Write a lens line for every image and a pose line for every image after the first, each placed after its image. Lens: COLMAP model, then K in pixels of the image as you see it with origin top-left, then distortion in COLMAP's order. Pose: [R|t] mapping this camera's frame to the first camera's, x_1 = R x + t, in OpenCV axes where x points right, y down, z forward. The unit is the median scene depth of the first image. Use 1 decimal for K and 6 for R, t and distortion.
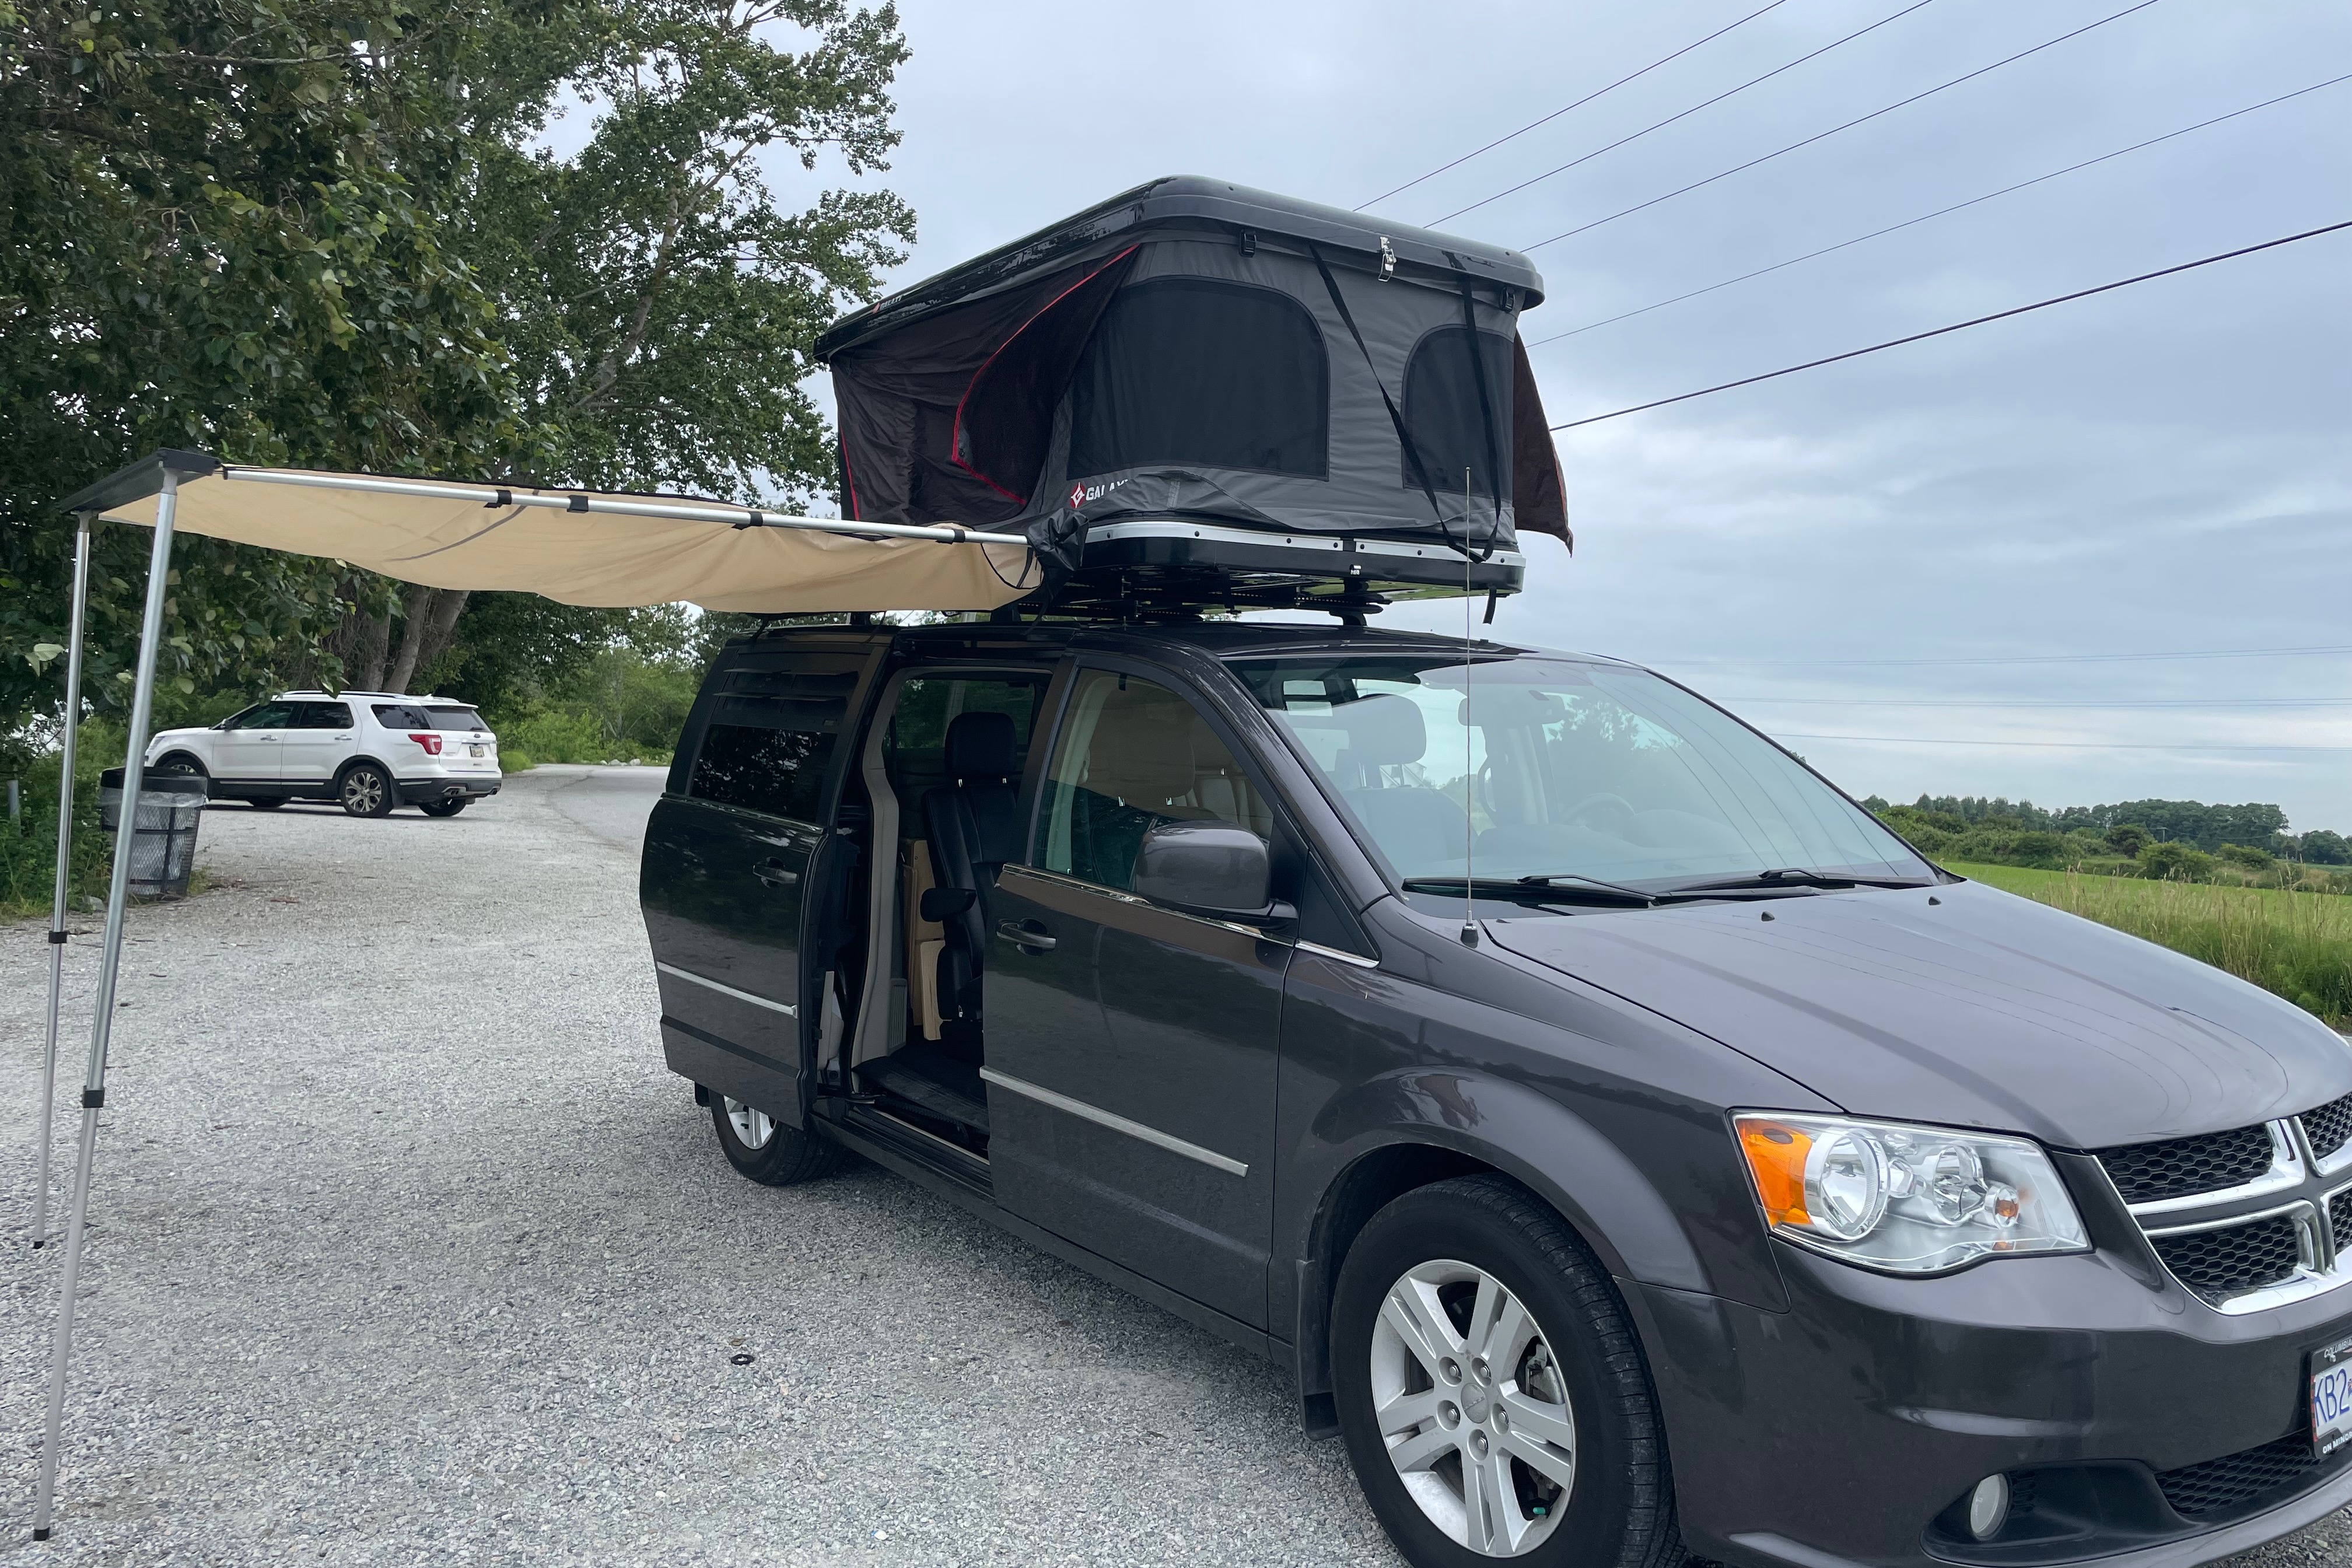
lens RADIAL K [[1757.6, 0, 1176.0], [0, 1757.6, 784.0], [0, 0, 1]] dist [0.089881, -0.117428]
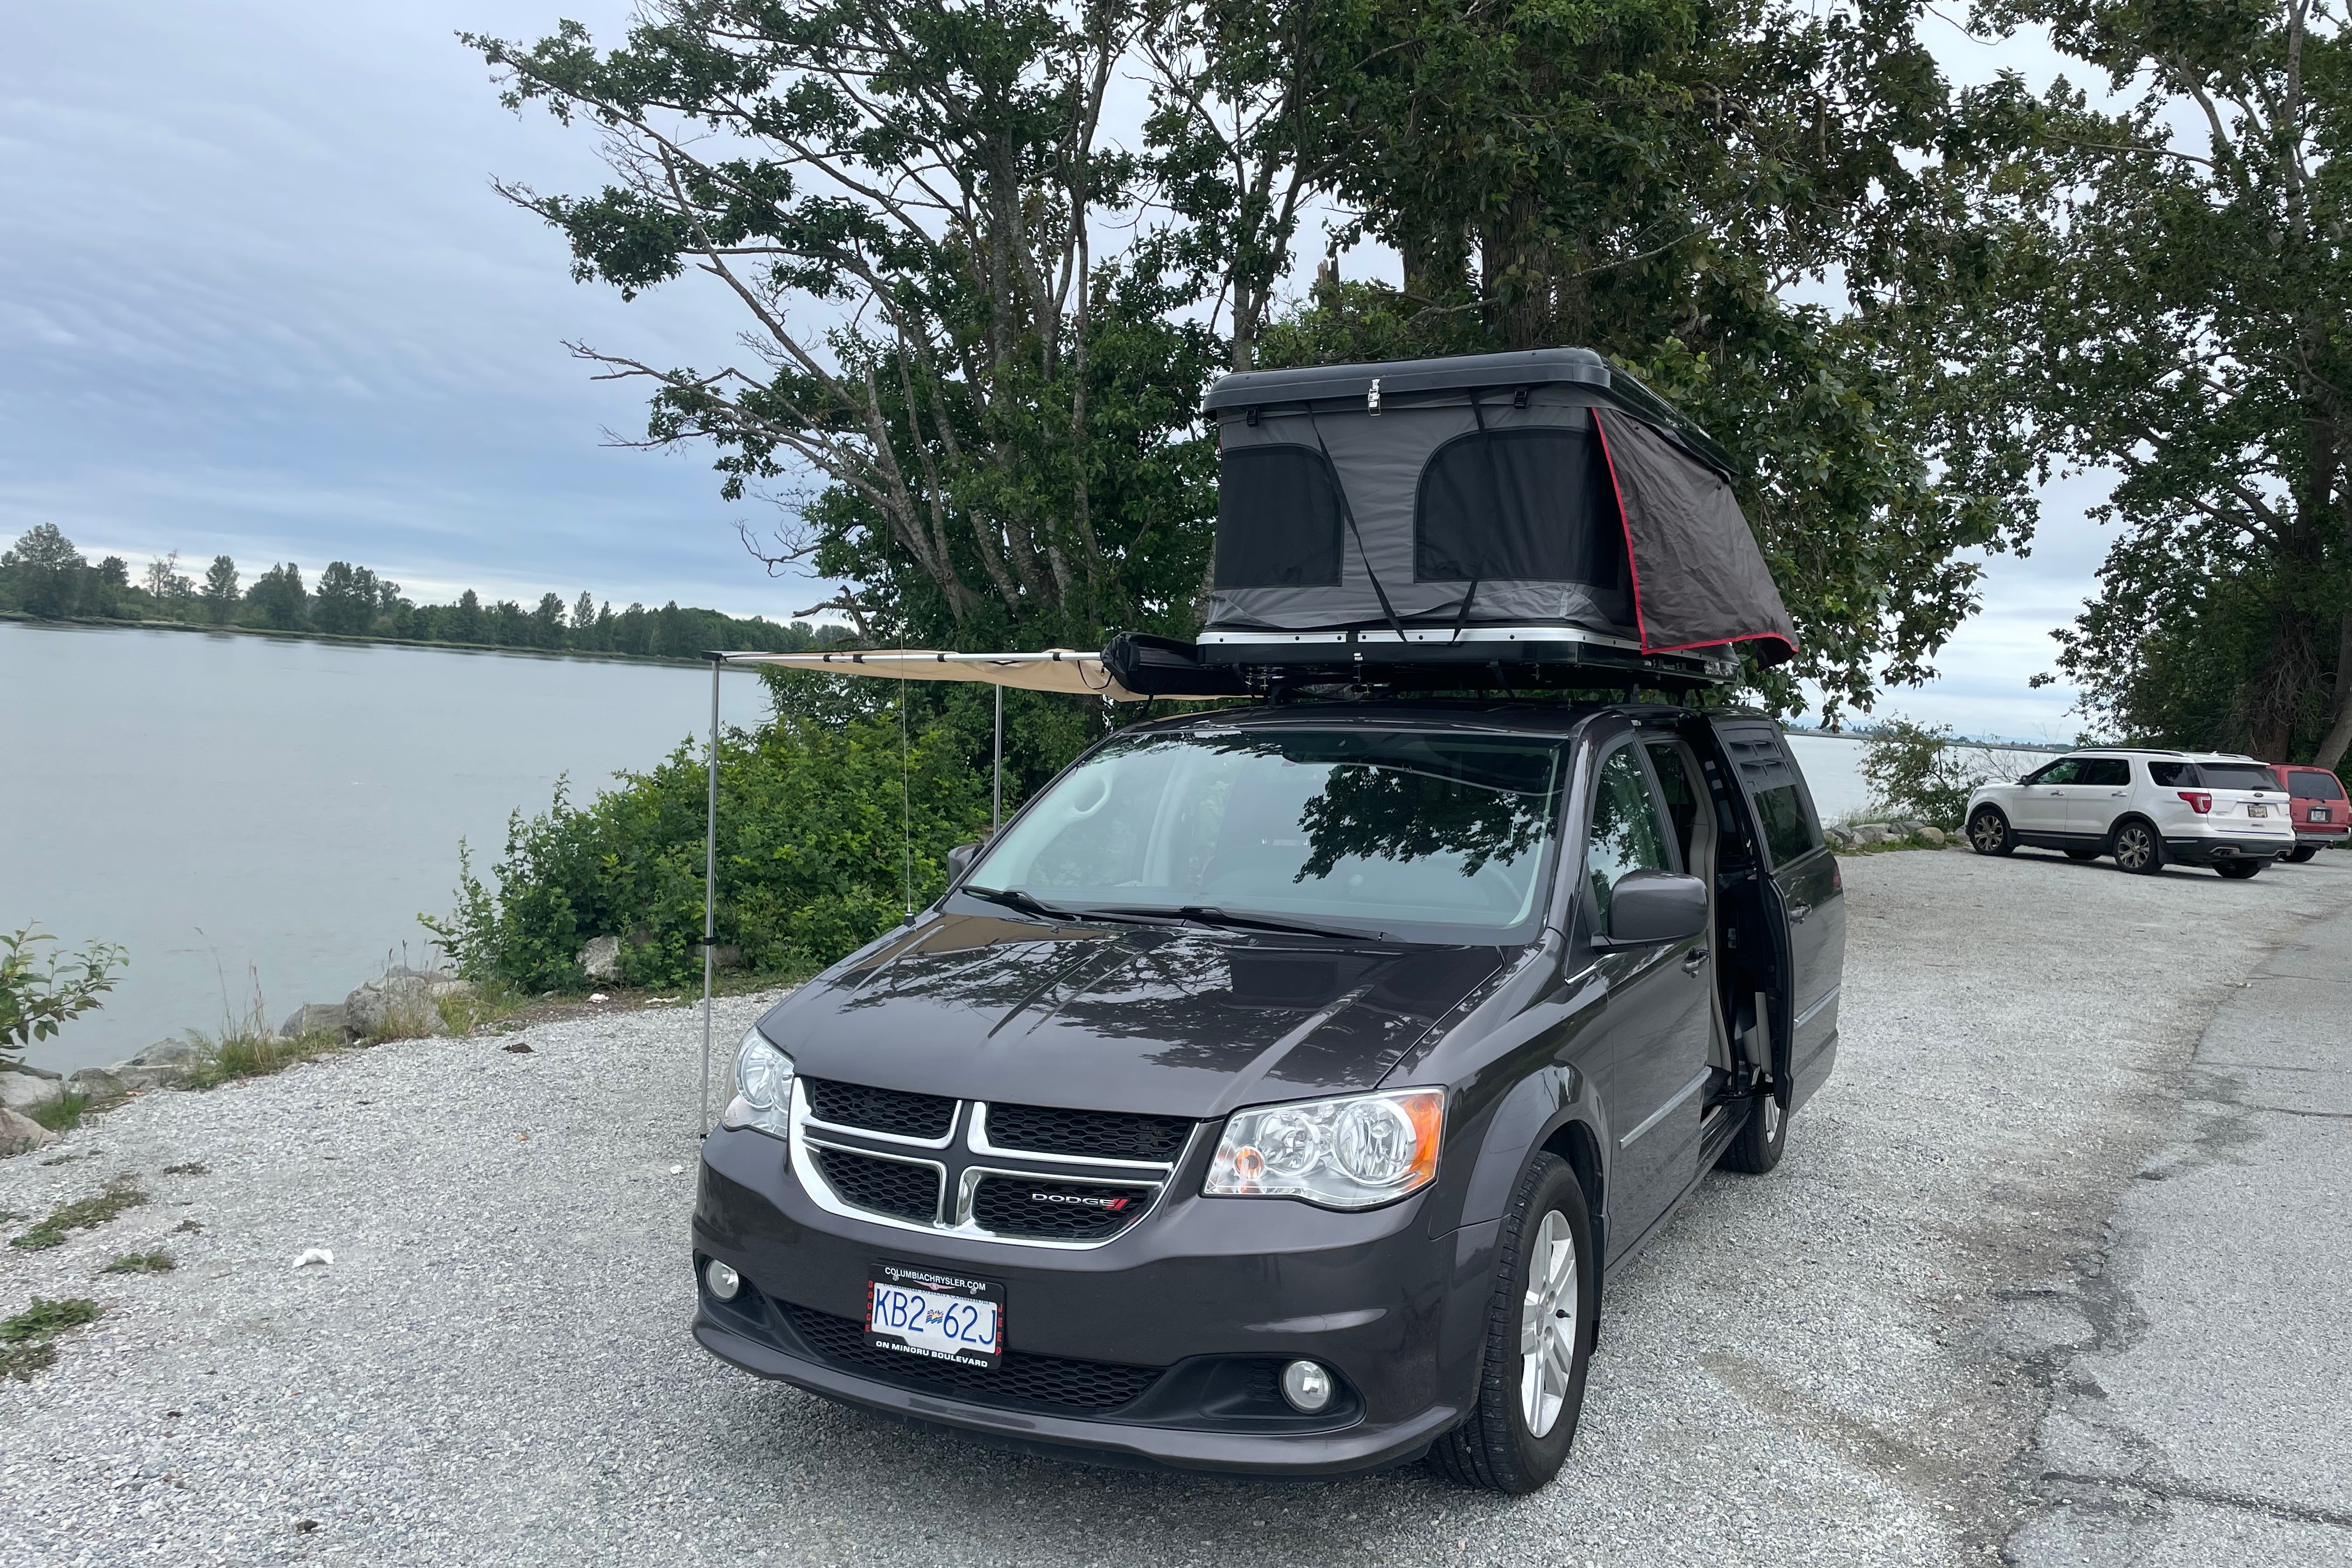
lens RADIAL K [[1756.3, 0, 1202.4], [0, 1756.3, 789.8], [0, 0, 1]] dist [0.092921, -0.121443]
pose [[0.430955, 0.015235, -0.902245, 0.158579], [-0.040721, 0.999167, -0.002579, -0.003058], [0.901454, 0.037852, 0.431216, 0.053168]]
